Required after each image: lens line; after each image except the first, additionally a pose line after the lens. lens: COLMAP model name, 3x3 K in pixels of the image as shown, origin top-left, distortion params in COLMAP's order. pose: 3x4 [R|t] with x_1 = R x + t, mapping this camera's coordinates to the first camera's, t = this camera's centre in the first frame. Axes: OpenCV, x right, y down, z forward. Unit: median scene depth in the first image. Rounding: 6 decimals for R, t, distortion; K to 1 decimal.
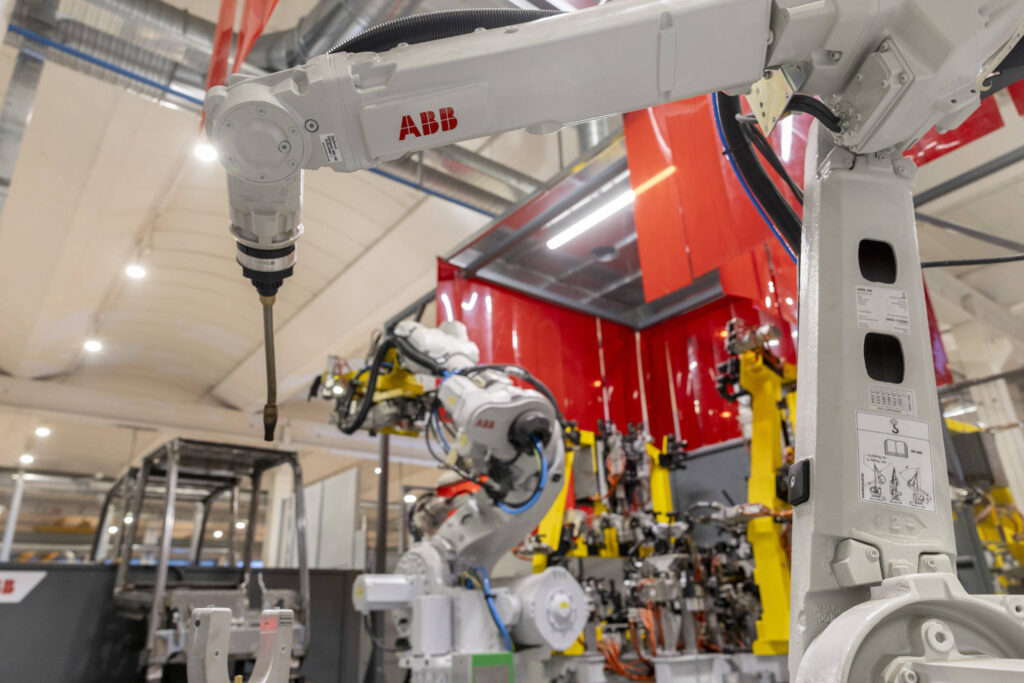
lens RADIAL K [[677.5, 0, 512.0], [0, 677.5, 341.5], [0, 0, 1]] dist [-0.031306, 0.038074]
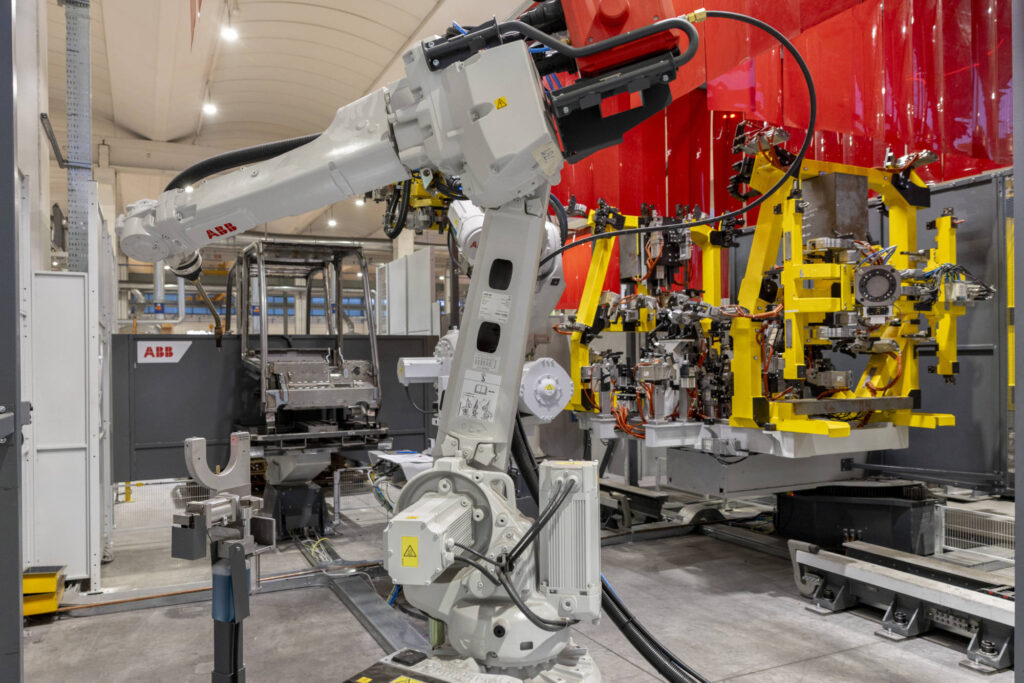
lens RADIAL K [[751.8, 0, 512.0], [0, 751.8, 341.5], [0, 0, 1]] dist [0.000095, 0.001385]
pose [[0.973756, 0.021771, -0.226552, 0.256915], [0.066530, 0.924708, 0.374818, -0.170607], [0.217655, -0.380054, 0.898991, -0.187641]]
